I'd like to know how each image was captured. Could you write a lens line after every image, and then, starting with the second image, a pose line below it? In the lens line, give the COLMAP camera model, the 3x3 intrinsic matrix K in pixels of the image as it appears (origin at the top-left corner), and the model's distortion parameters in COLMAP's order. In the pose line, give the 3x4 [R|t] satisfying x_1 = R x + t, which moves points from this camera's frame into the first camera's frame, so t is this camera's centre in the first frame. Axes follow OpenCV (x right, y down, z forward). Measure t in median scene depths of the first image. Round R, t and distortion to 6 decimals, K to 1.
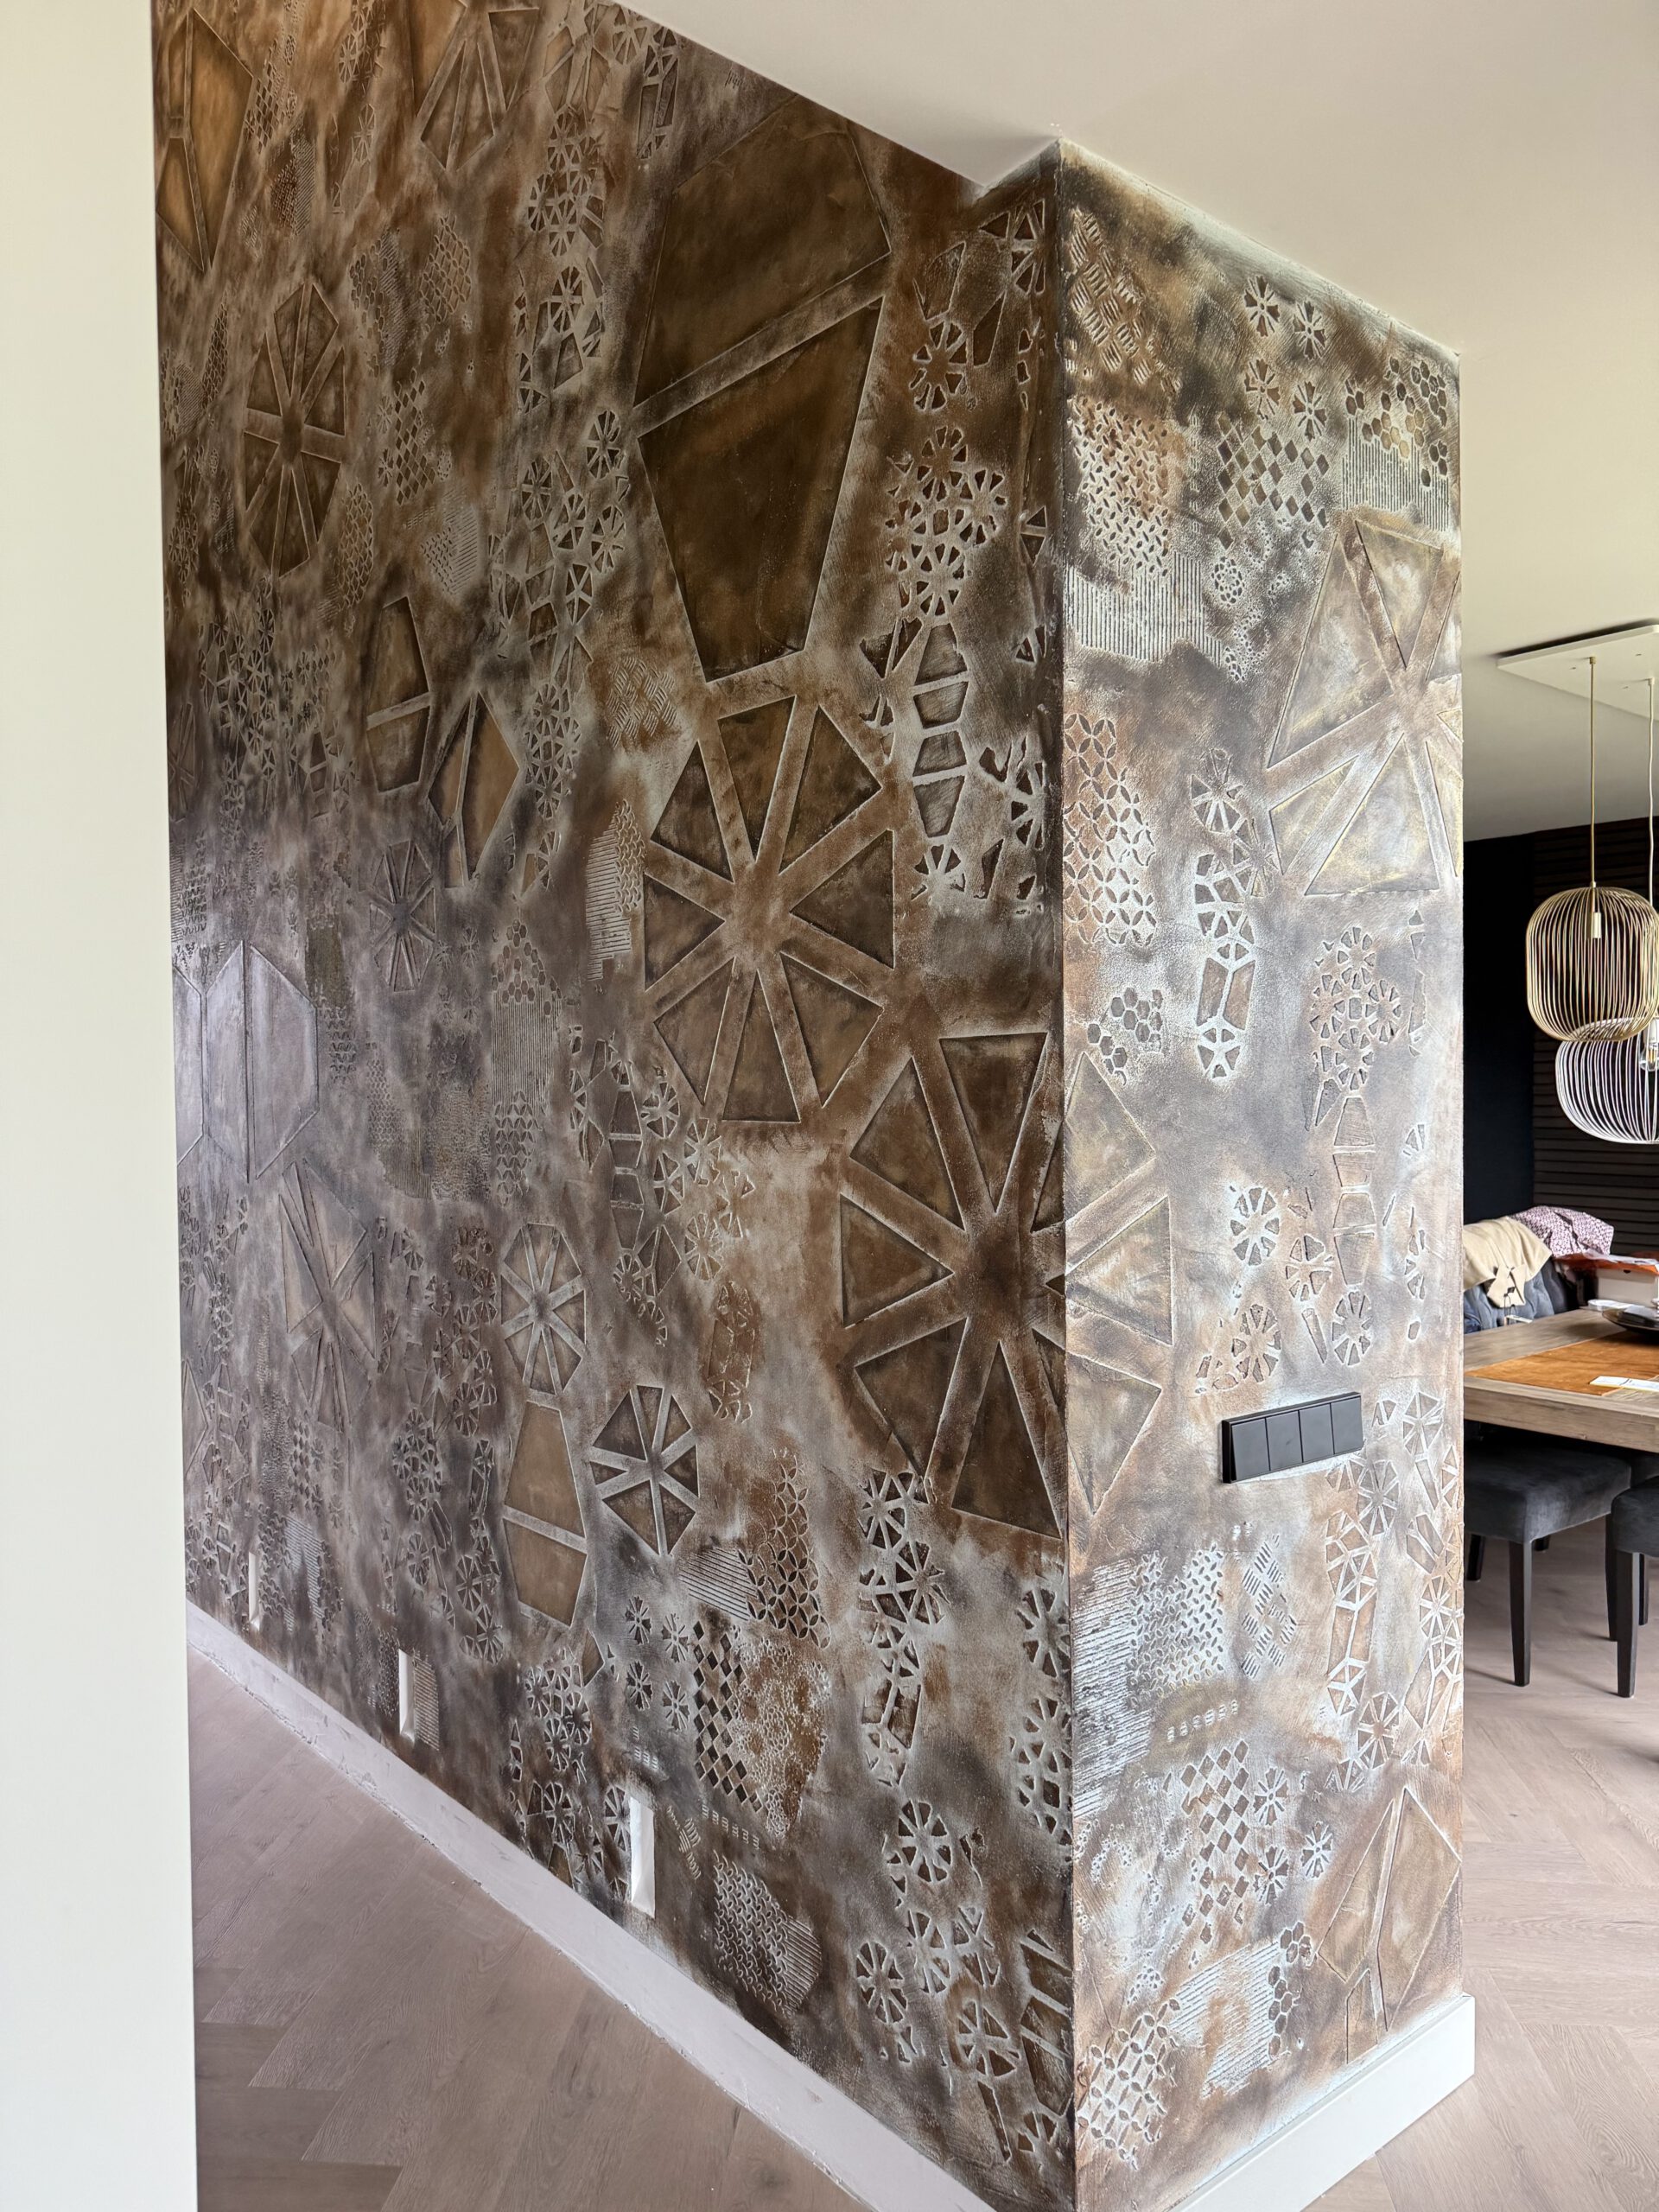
lens RADIAL K [[1539.6, 0, 813.8], [0, 1539.6, 1085.1], [0, 0, 1]] dist [0.093607, -0.127348]
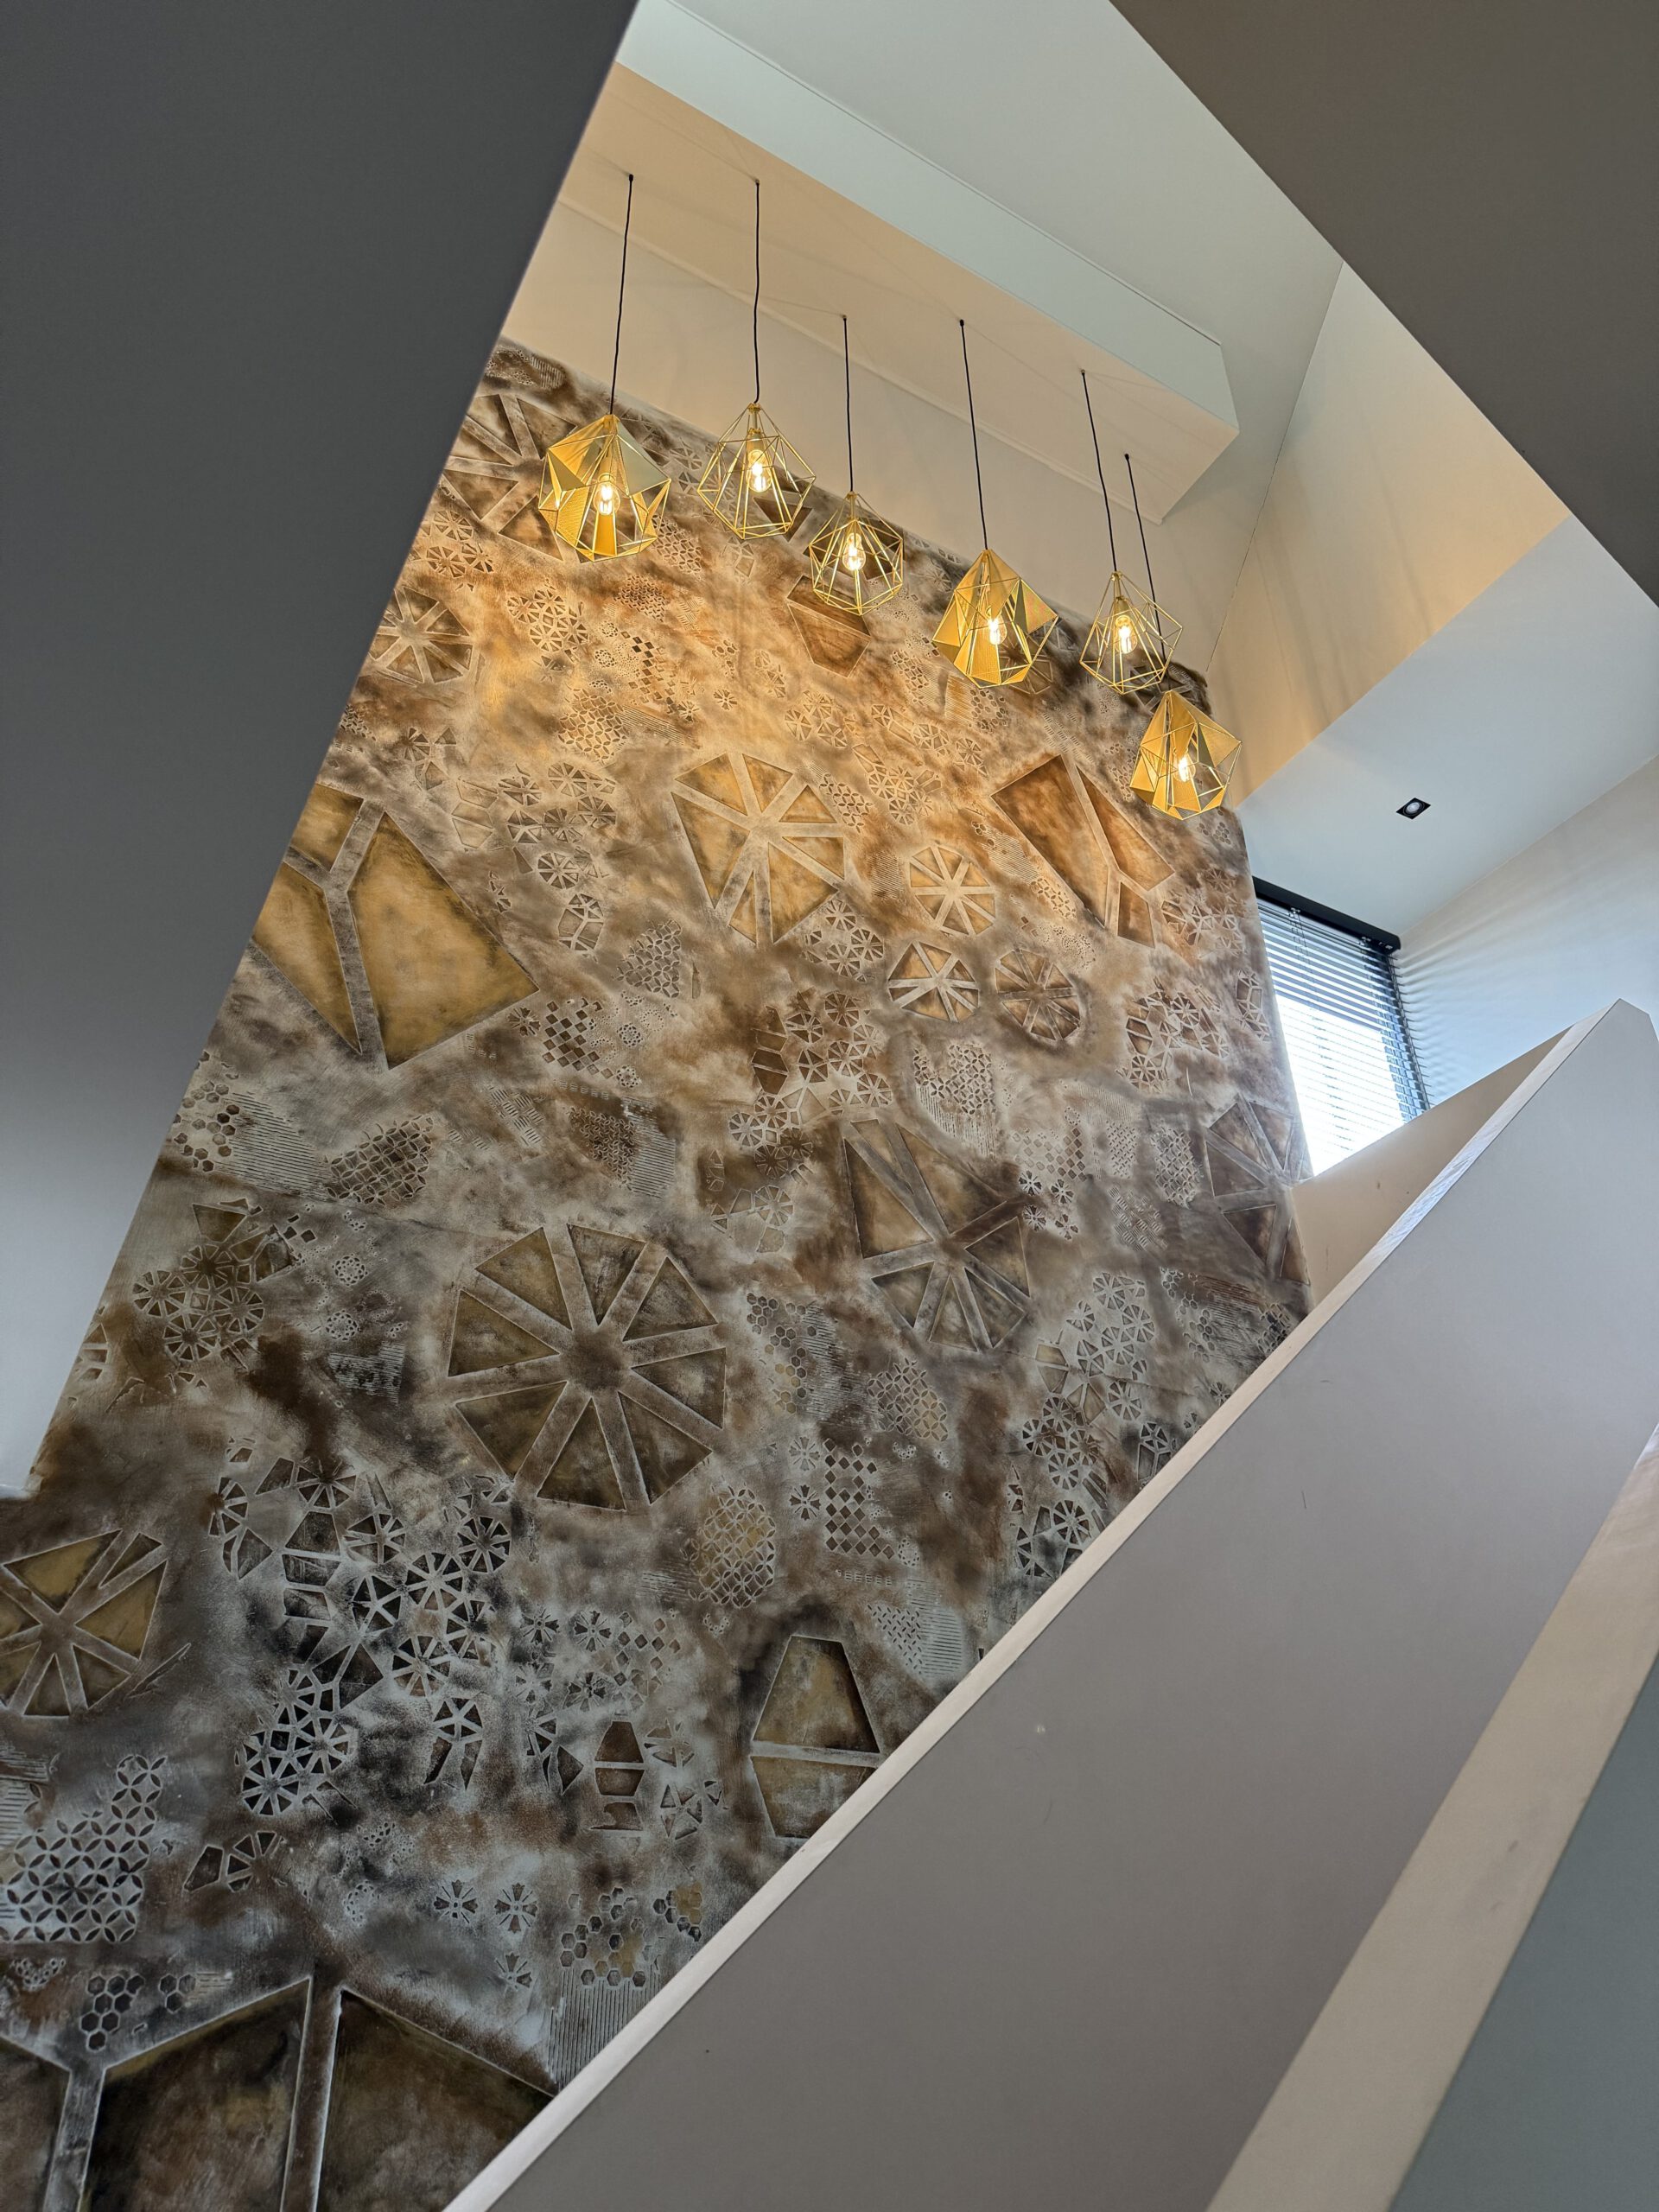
lens RADIAL K [[1539.6, 0, 794.3], [0, 1539.6, 1129.1], [0, 0, 1]] dist [0.093607, -0.127348]
pose [[0.176880, 0.519881, 0.835726, -1.860472], [0.021337, 0.846889, -0.531341, -0.080676], [-0.984001, 0.111815, 0.138705, 1.217353]]
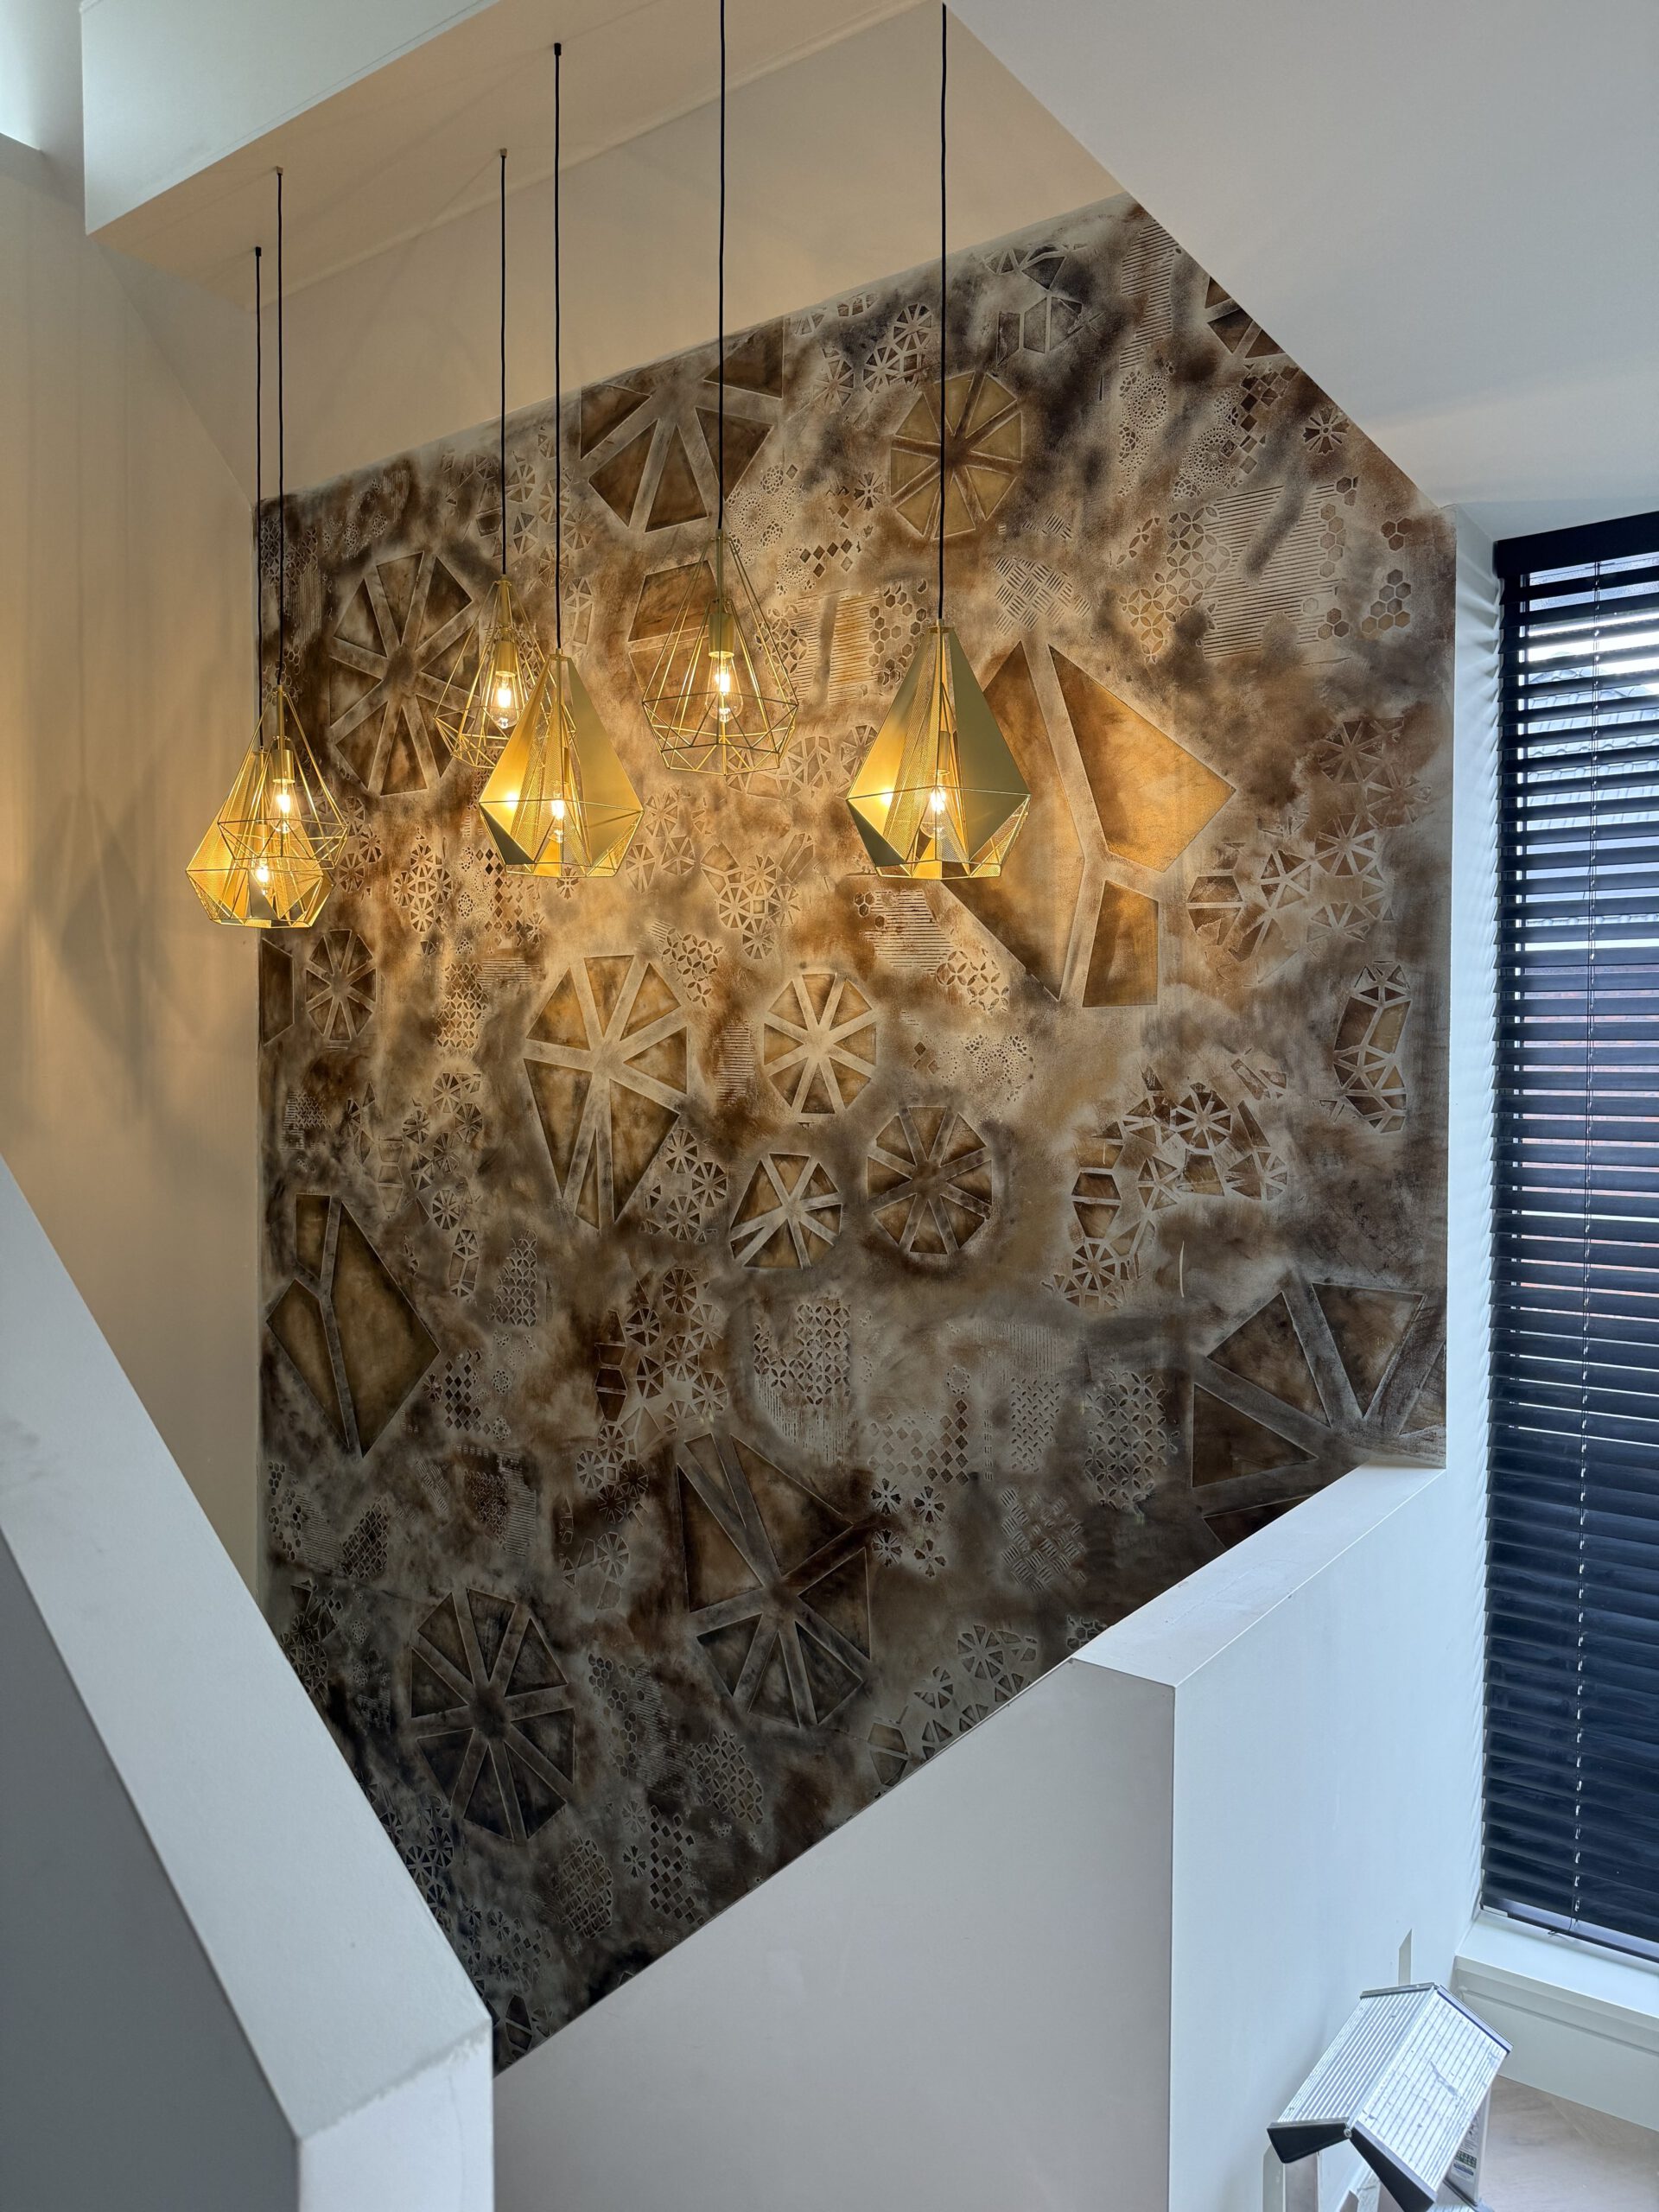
lens RADIAL K [[1539.6, 0, 811.0], [0, 1539.6, 1106.9], [0, 0, 1]] dist [0.093607, -0.127348]
pose [[0.970486, 0.007808, 0.241030, -0.625177], [-0.010101, 0.999915, 0.008281, -1.401288], [-0.240945, -0.010471, 0.970482, -0.200903]]
